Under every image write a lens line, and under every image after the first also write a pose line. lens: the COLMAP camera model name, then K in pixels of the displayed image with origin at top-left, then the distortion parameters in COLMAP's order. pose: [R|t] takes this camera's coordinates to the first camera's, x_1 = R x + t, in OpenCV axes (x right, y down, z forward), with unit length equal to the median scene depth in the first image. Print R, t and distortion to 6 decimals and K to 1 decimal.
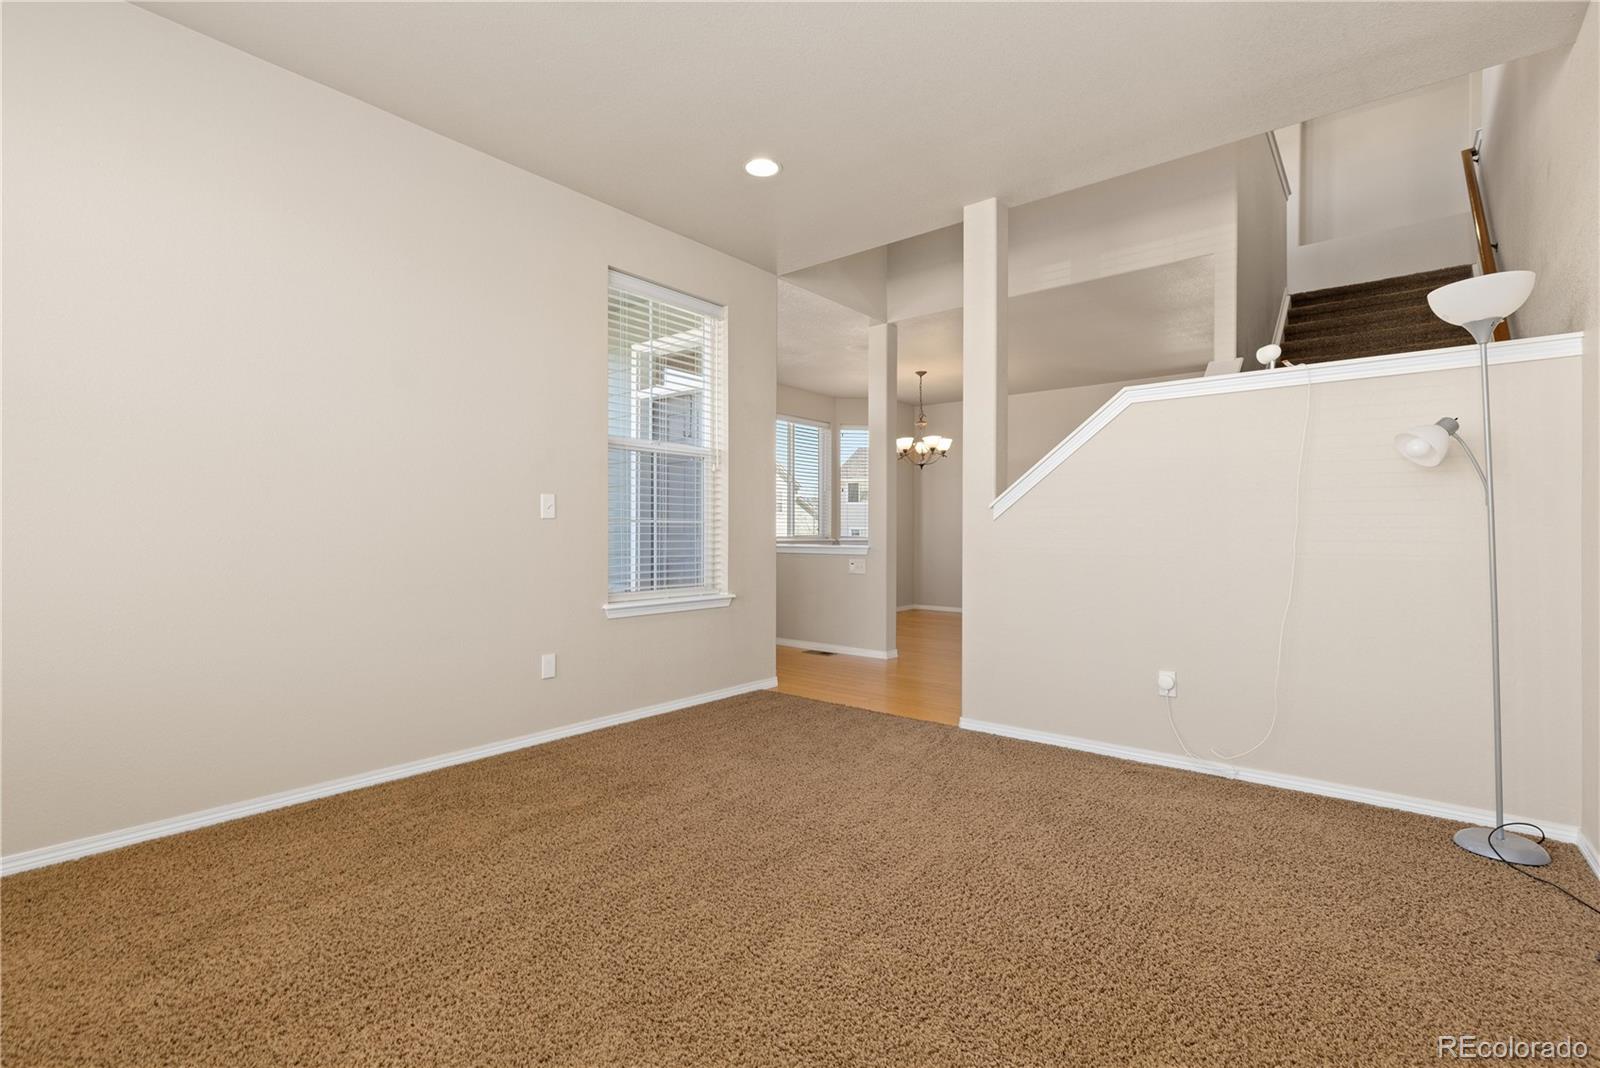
lens RADIAL K [[732.0, 0, 799.1], [0, 732.0, 532.7], [0, 0, 1]] dist [-0.001382, -0.000047]
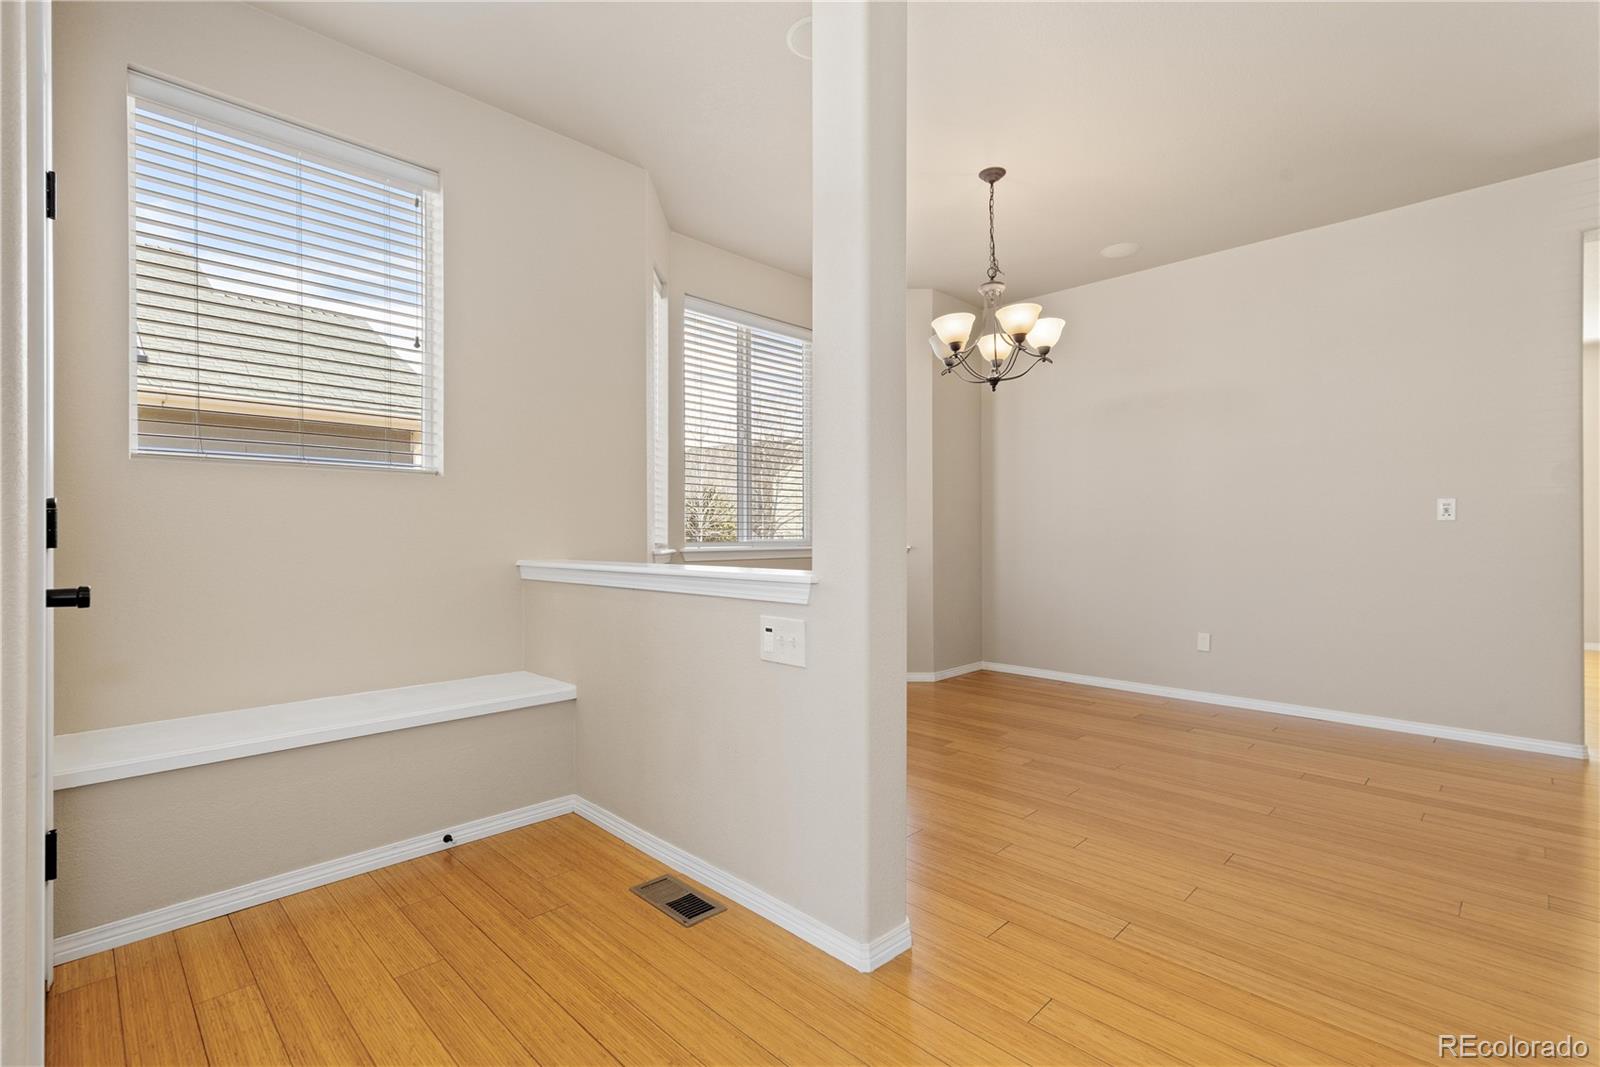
lens RADIAL K [[732.0, 0, 801.6], [0, 732.0, 535.1], [0, 0, 1]] dist [-0.001382, -0.000047]
pose [[0.995464, -0.001513, -0.095123, 0.093927], [0.001698, 0.999997, 0.001865, 0.000433], [0.095120, -0.002018, 0.995464, 0.549813]]
